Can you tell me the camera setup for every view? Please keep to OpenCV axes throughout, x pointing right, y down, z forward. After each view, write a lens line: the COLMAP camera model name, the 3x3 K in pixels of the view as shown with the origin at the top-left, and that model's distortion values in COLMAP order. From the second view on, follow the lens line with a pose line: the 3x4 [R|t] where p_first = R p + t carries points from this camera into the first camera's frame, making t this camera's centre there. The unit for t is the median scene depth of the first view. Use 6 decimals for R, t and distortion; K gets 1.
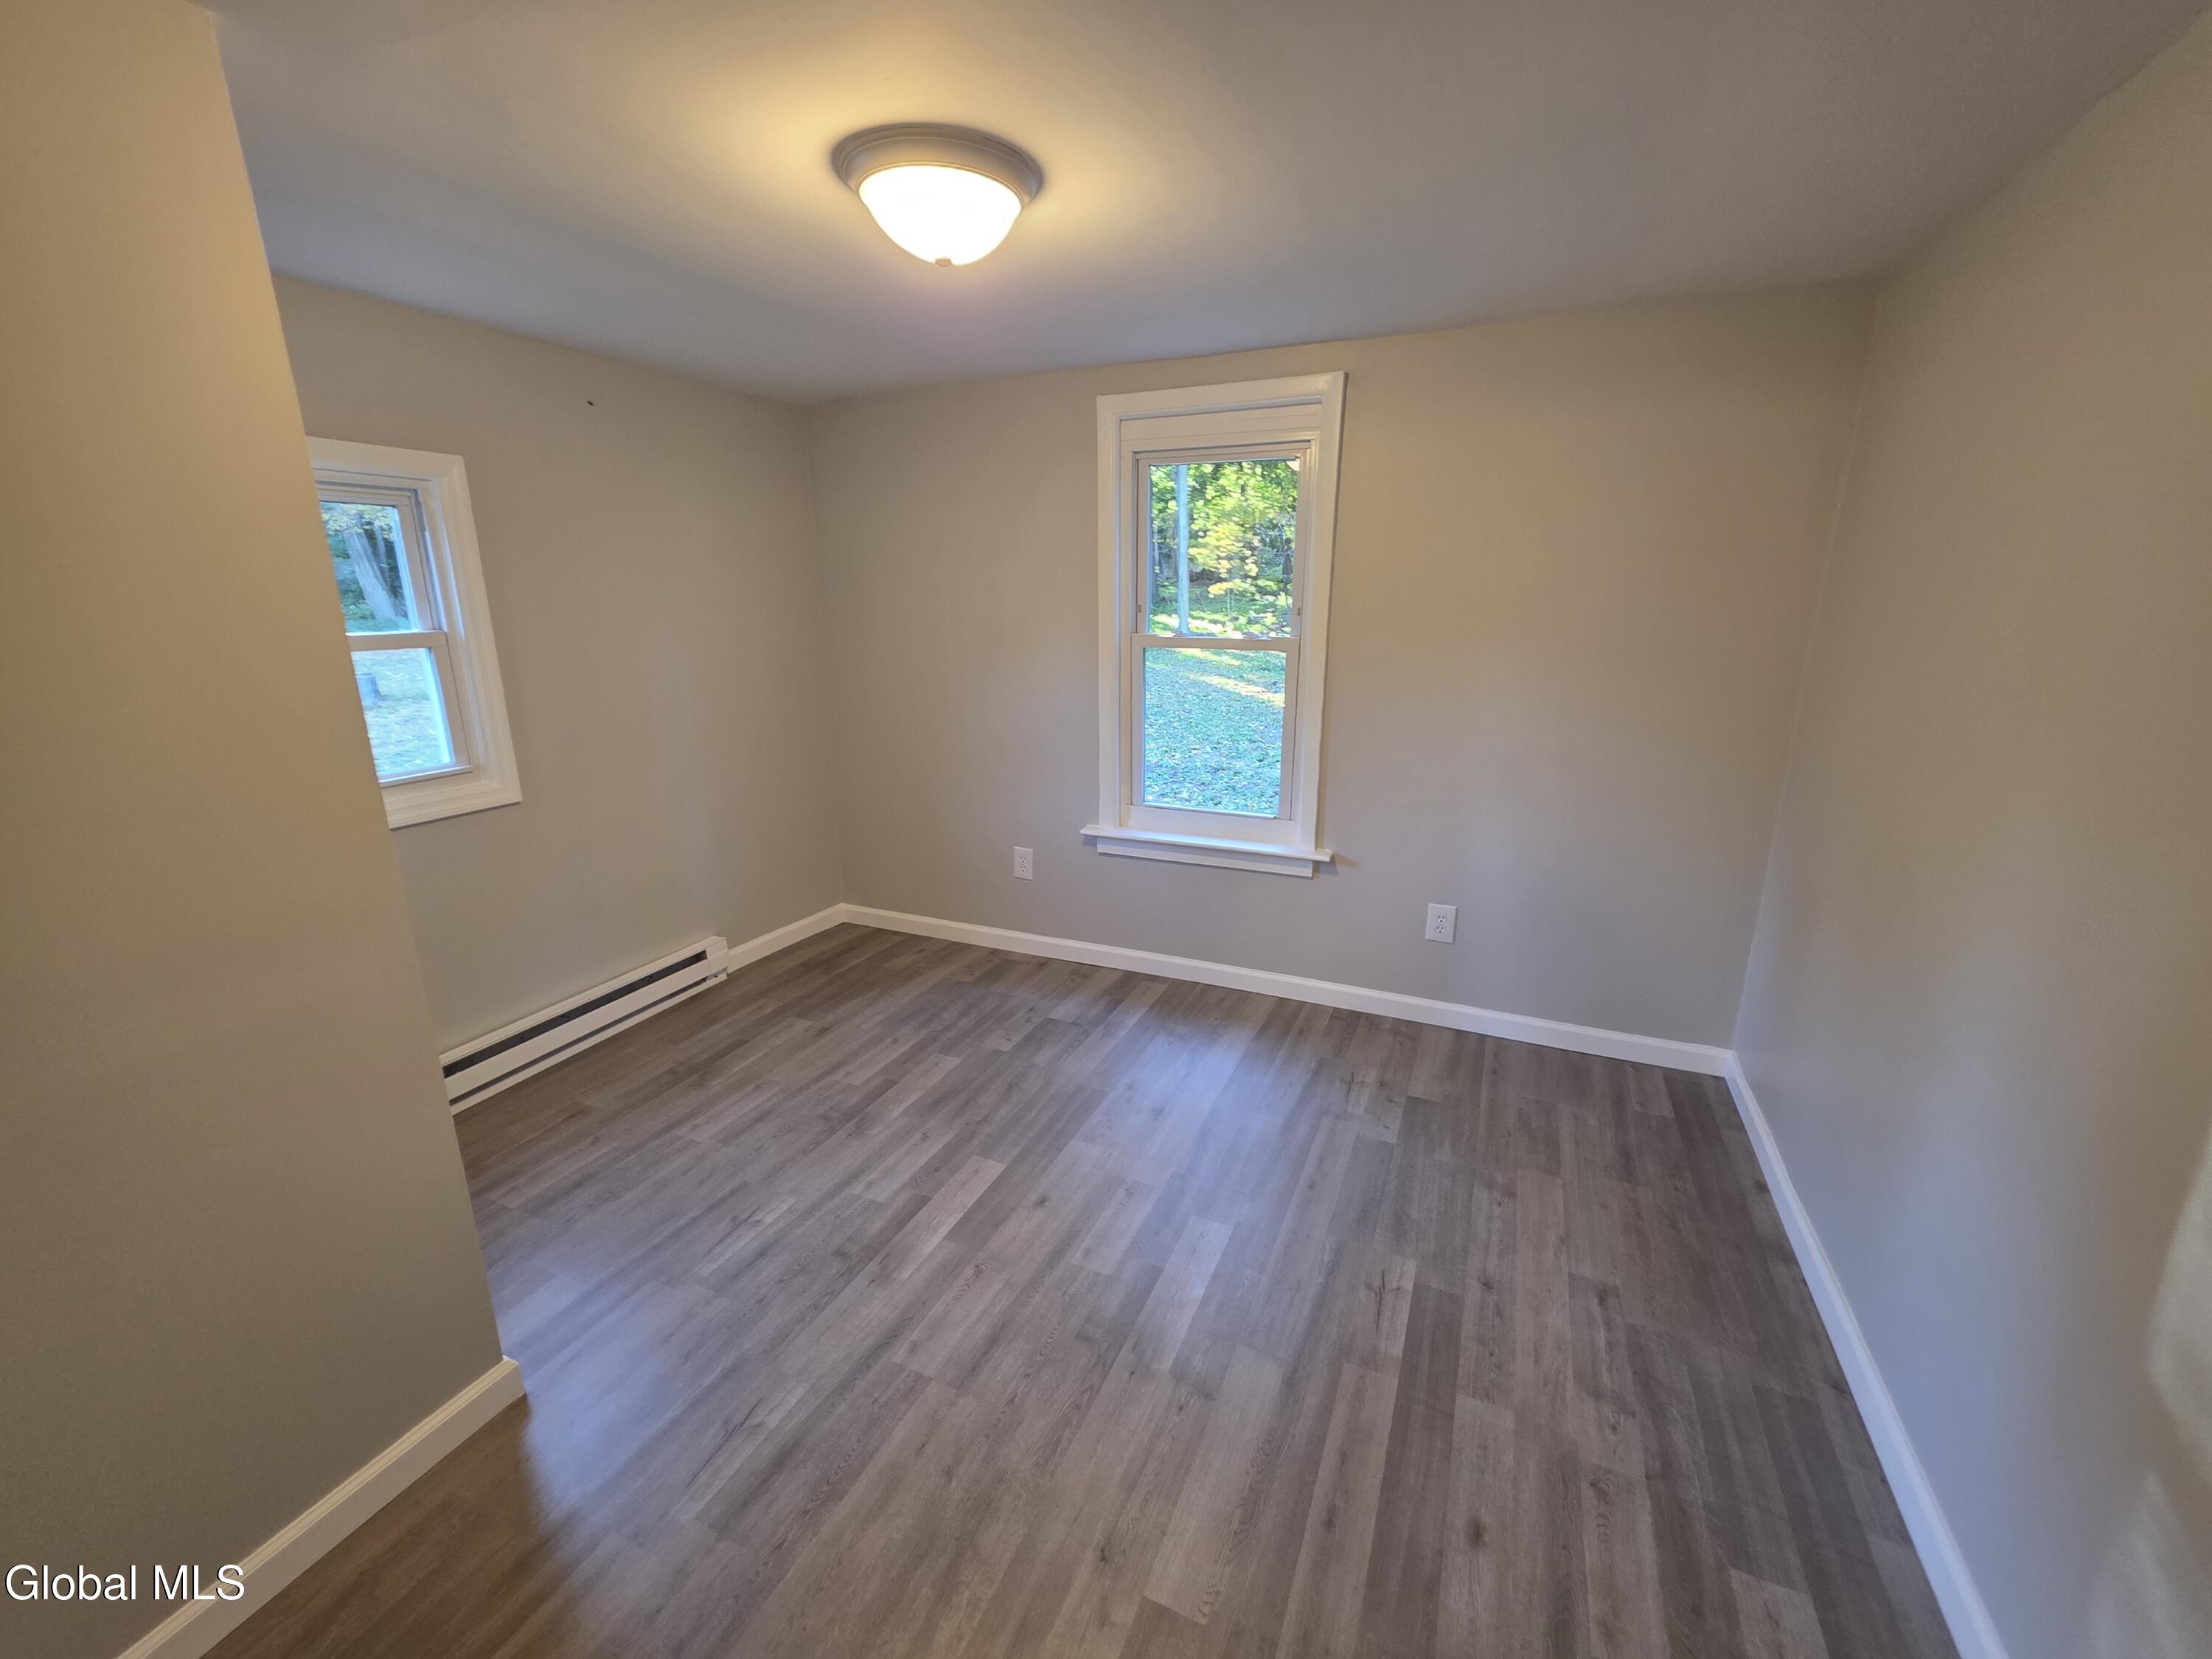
lens RADIAL K [[886.1, 0, 1118.1], [0, 886.1, 817.0], [0, 0, 1]] dist [0.000282, 0.000323]
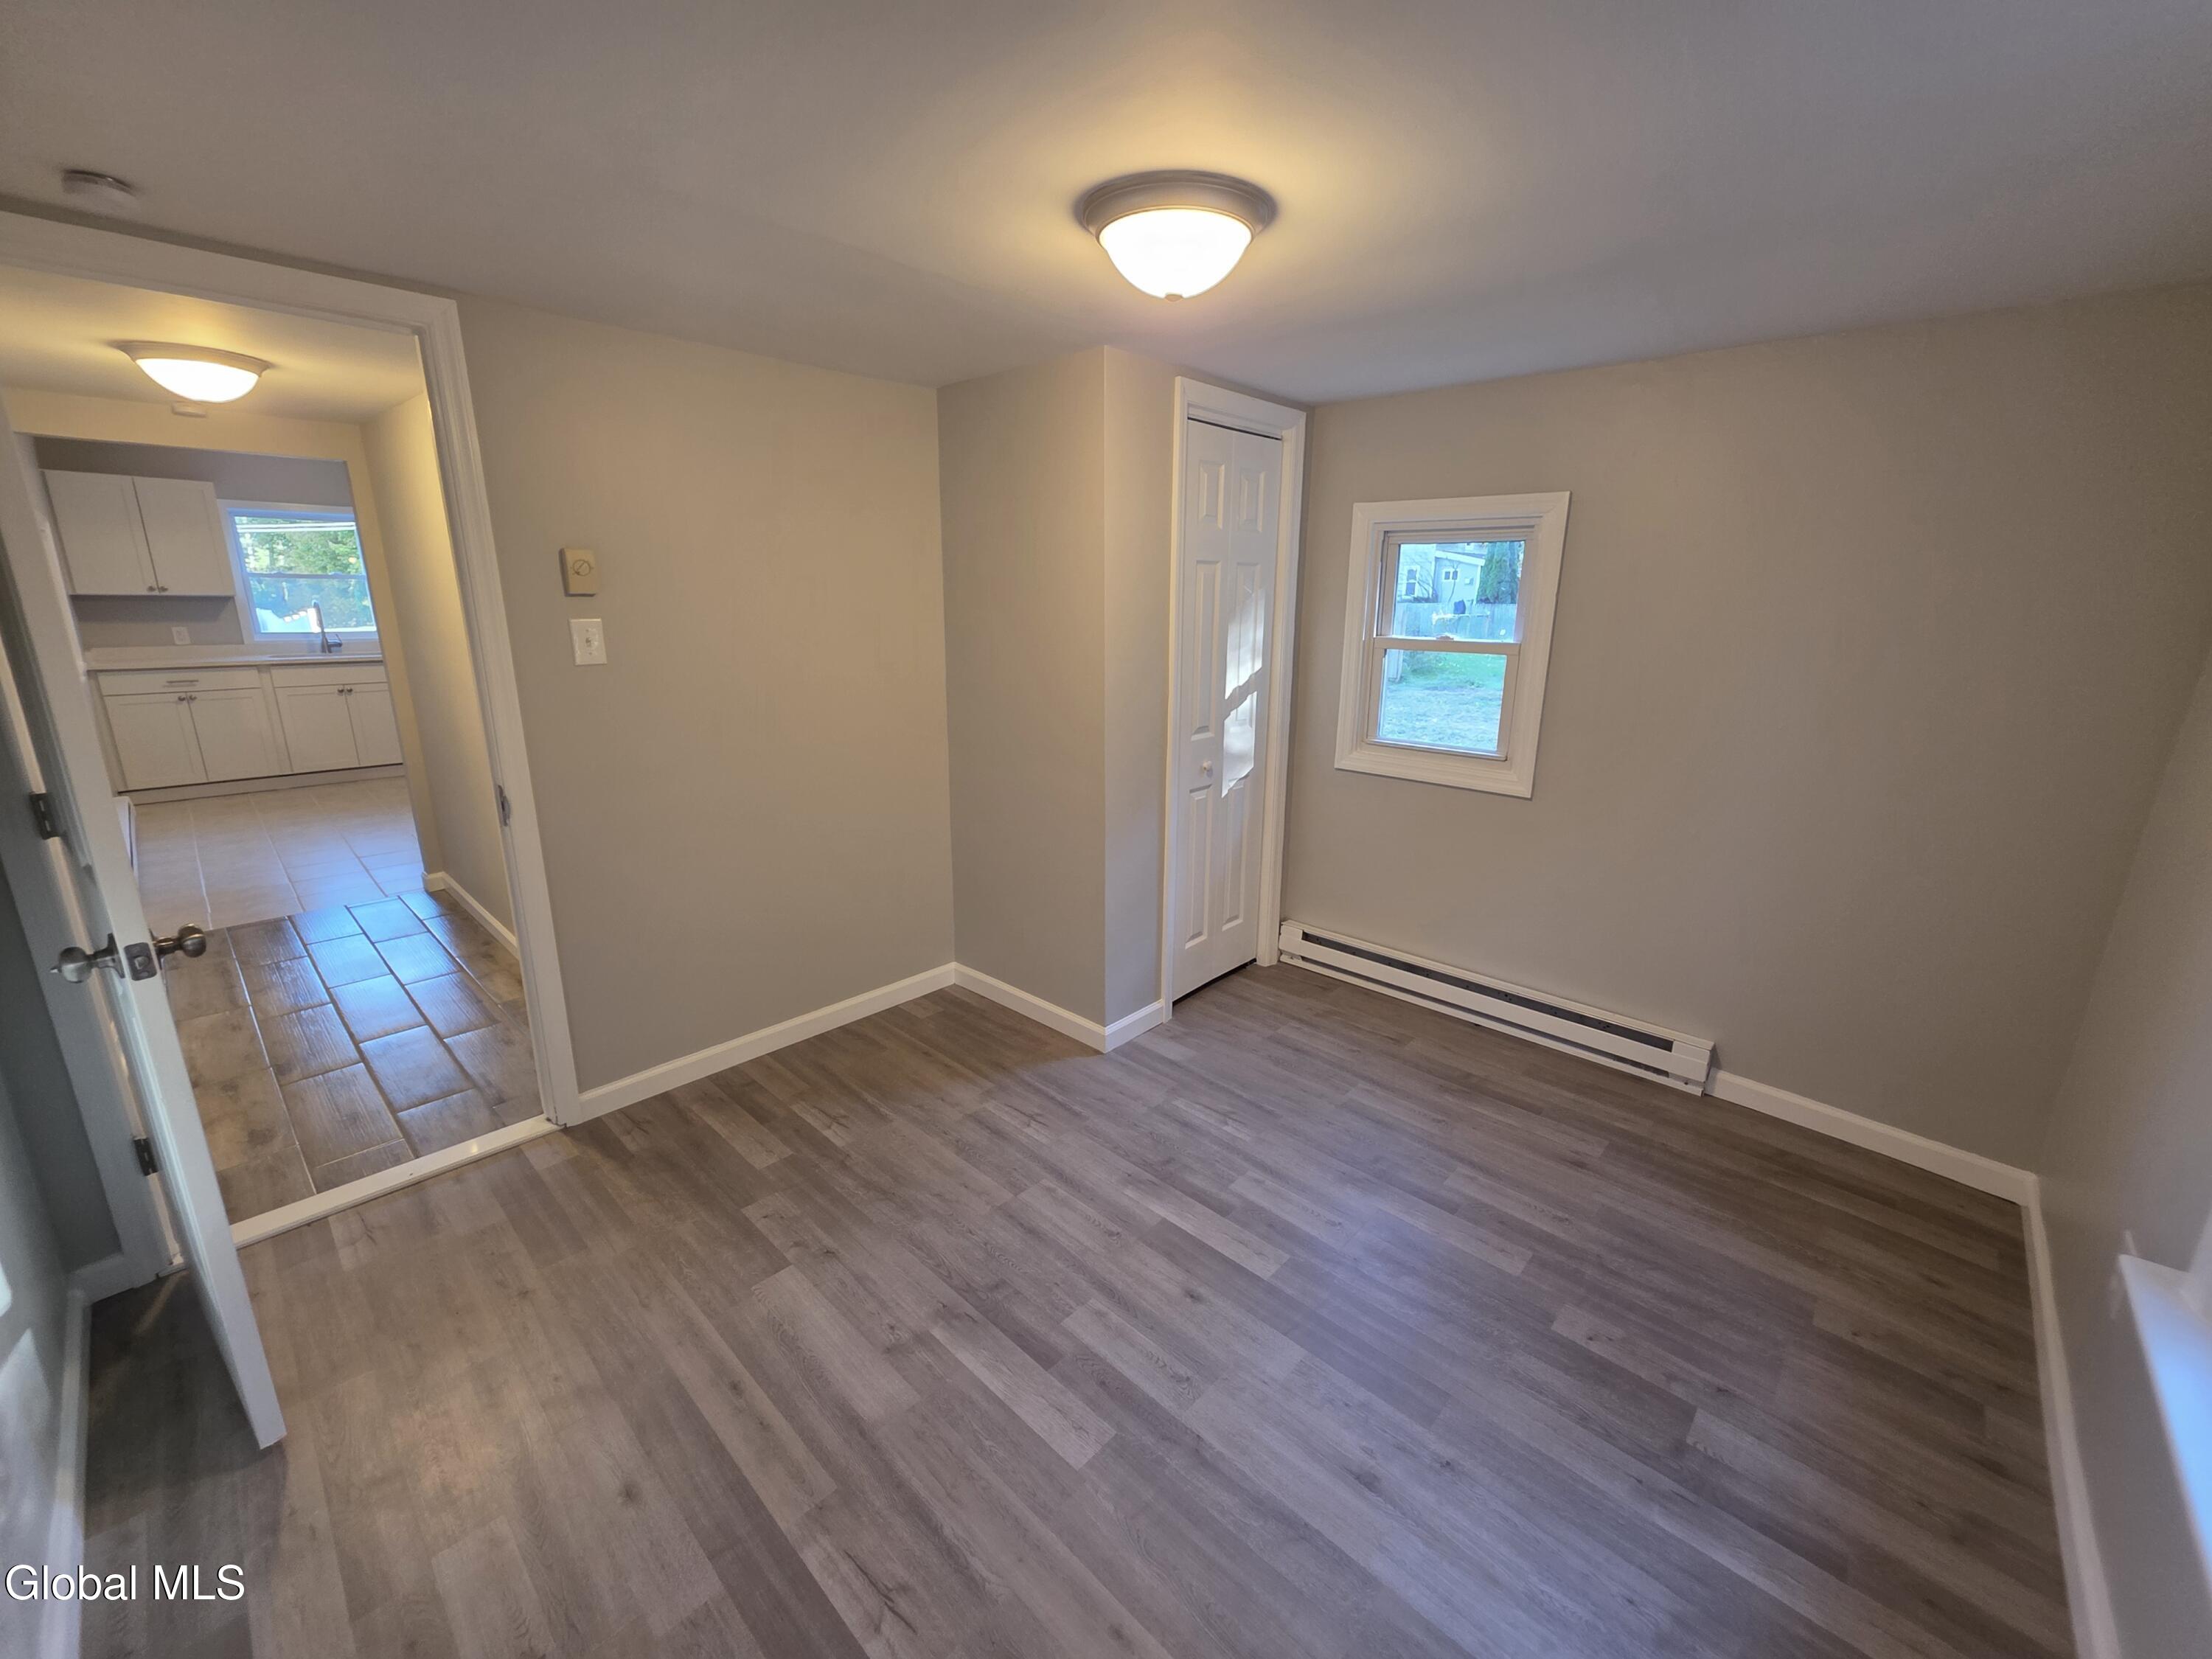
lens RADIAL K [[886.1, 0, 1118.5], [0, 886.1, 831.3], [0, 0, 1]] dist [0.000282, 0.000323]
pose [[-0.325954, 0.244854, -0.913127, 0.714733], [-0.247316, 0.910157, 0.332340, -0.304691], [0.912463, 0.334158, -0.236113, 1.095665]]
